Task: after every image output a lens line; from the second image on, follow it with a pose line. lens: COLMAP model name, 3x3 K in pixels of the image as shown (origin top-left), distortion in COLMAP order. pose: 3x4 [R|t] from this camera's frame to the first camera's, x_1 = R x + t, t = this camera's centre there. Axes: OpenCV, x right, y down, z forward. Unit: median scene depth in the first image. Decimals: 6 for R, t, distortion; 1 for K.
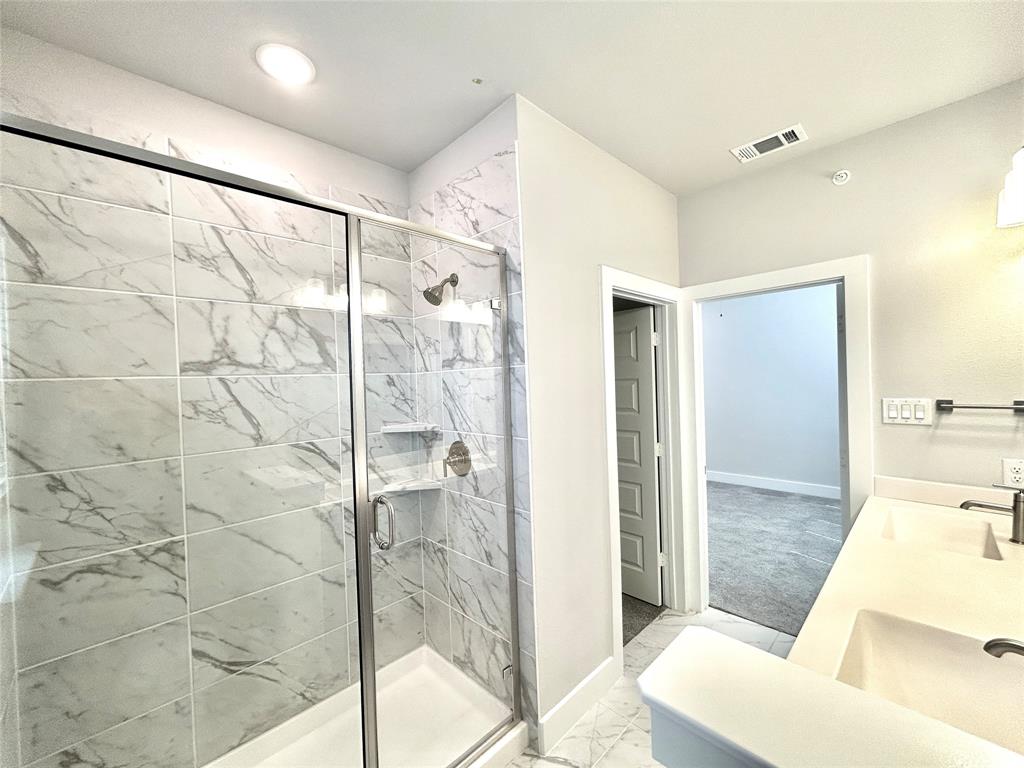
lens RADIAL K [[413.5, 0, 512.0], [0, 413.5, 384.0], [0, 0, 1]] dist [-0.001438, 0.000458]
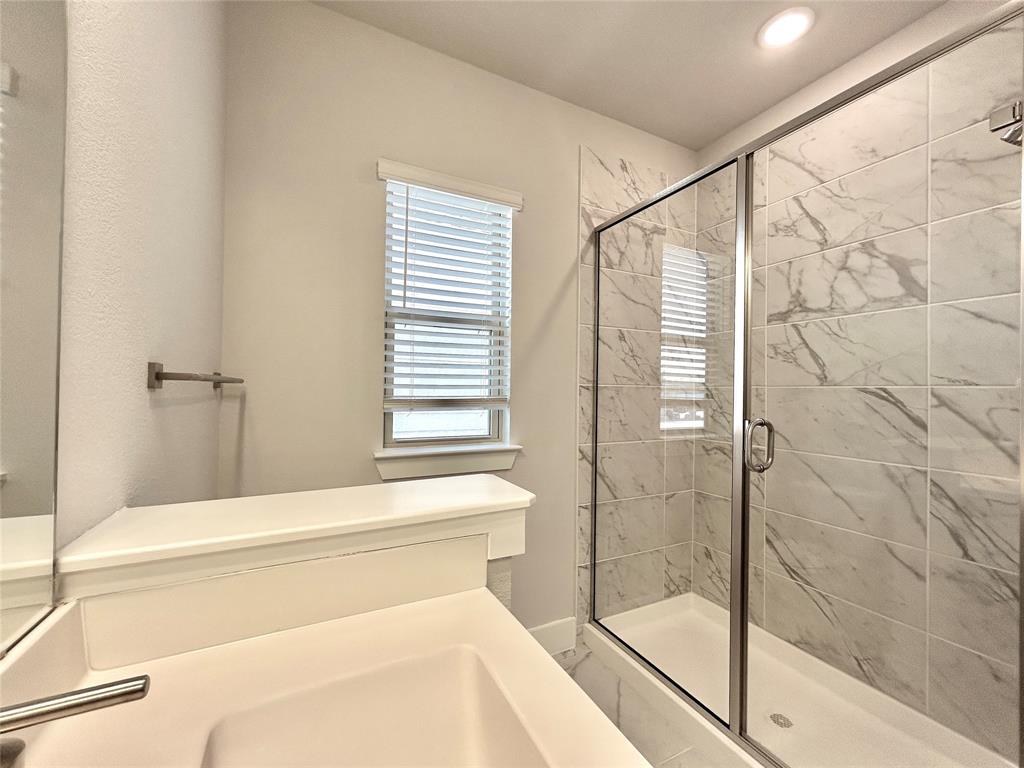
lens RADIAL K [[413.5, 0, 512.0], [0, 413.5, 384.0], [0, 0, 1]] dist [-0.001438, 0.000458]
pose [[-0.305668, 0.014930, -0.952021, 0.628149], [-0.012992, 0.999719, 0.019849, 0.135439], [0.952050, 0.018436, -0.305388, 0.568456]]
